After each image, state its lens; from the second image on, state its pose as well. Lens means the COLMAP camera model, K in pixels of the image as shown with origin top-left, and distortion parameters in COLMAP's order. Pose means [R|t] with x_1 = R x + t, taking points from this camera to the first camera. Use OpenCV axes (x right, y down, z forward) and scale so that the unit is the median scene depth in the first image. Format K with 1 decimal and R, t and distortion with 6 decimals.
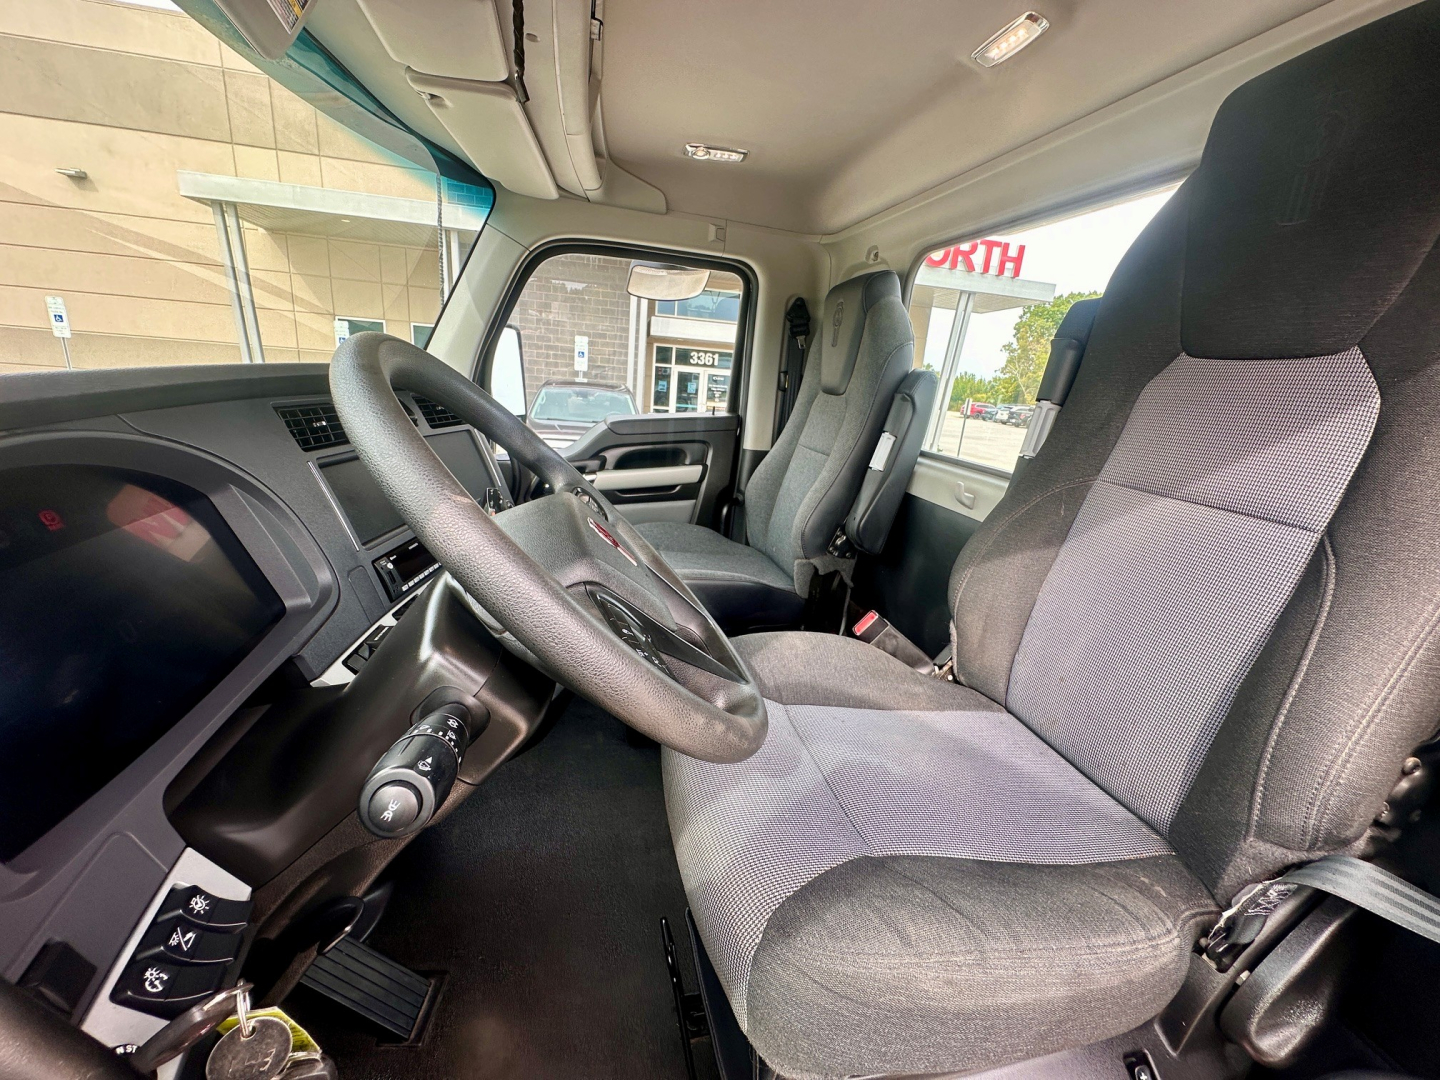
lens RADIAL K [[576.3, 0, 718.7], [0, 576.3, 542.2], [0, 0, 1]] dist [-0.000244, 0.000163]
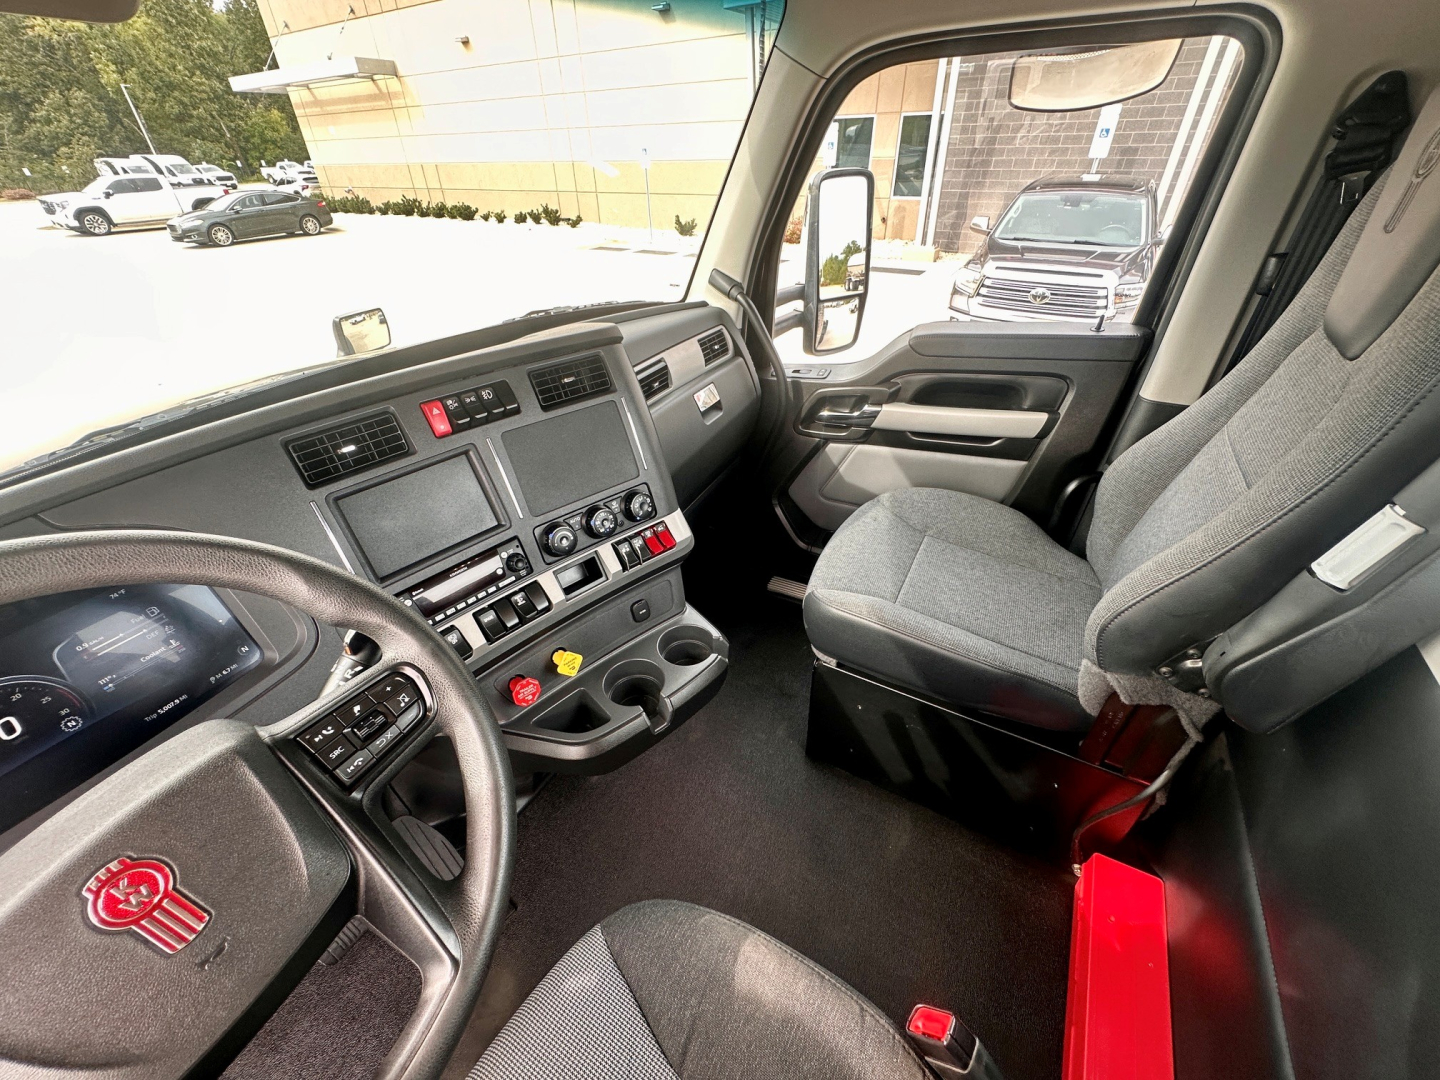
lens RADIAL K [[576.3, 0, 718.7], [0, 576.3, 542.2], [0, 0, 1]] dist [-0.000244, 0.000163]
pose [[0.722824, 0.315093, -0.615014, 0.185628], [-0.117624, 0.933106, 0.339820, -0.226117], [0.680948, -0.173289, 0.711534, 0.358226]]
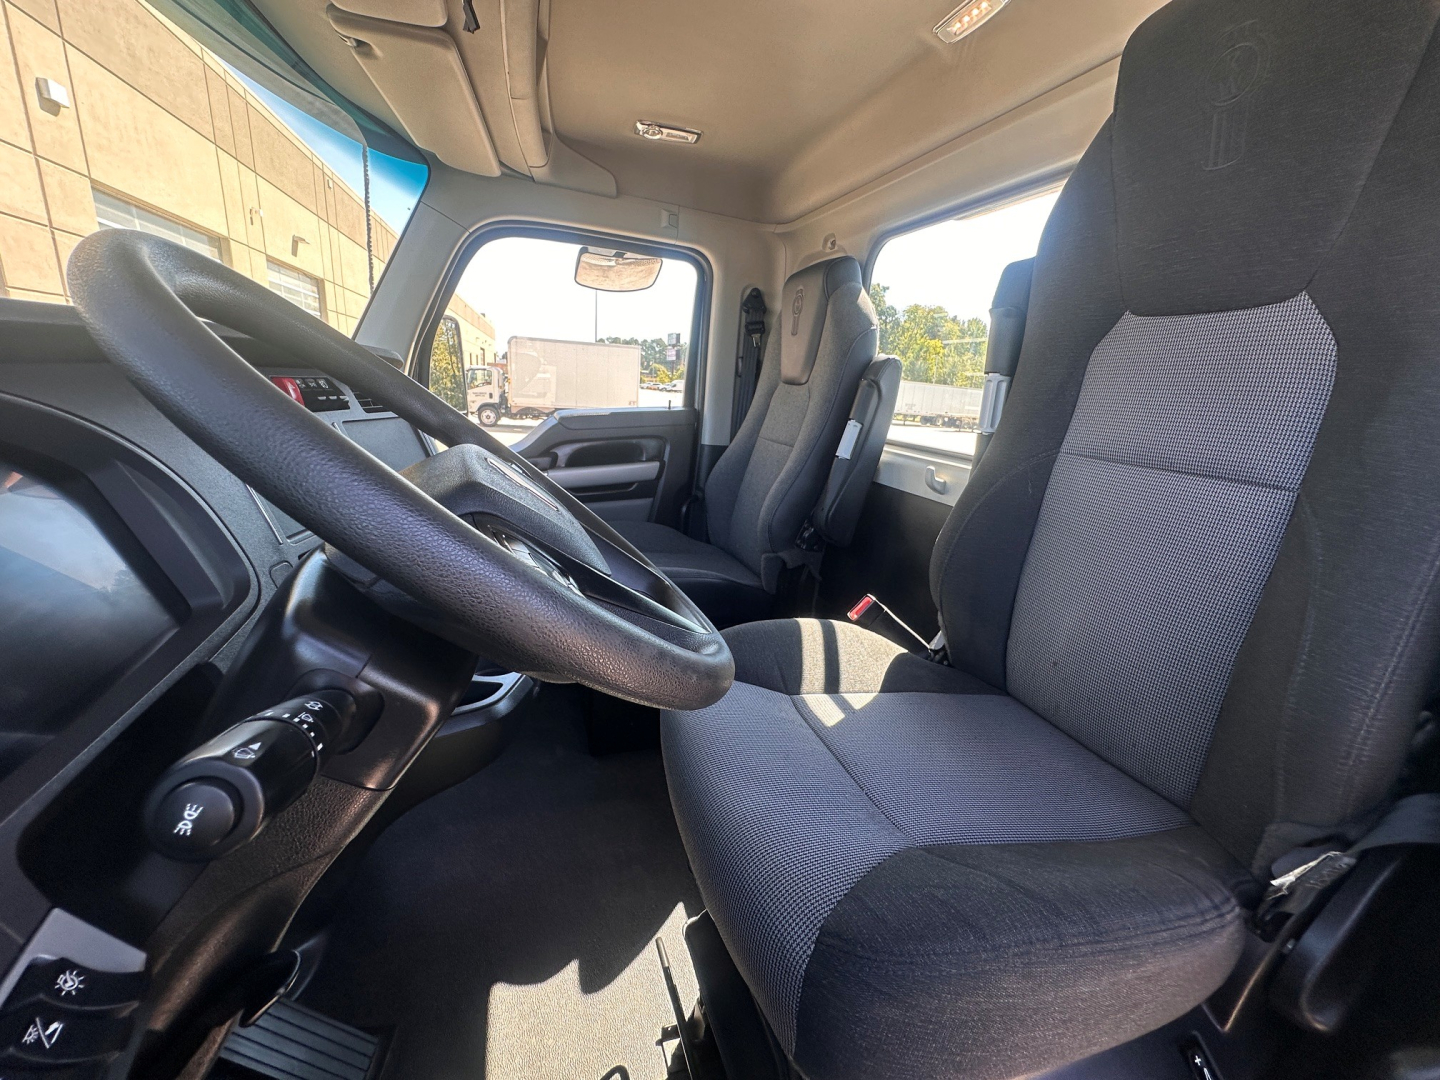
lens RADIAL K [[580.5, 0, 719.1], [0, 580.5, 542.8], [0, 0, 1]] dist [-0.001140, 0.000089]
pose [[0.995609, -0.028379, 0.089201, -0.025474], [0.029545, 0.999494, -0.011778, 0.020785], [-0.088822, 0.014362, 0.995944, 0.038198]]
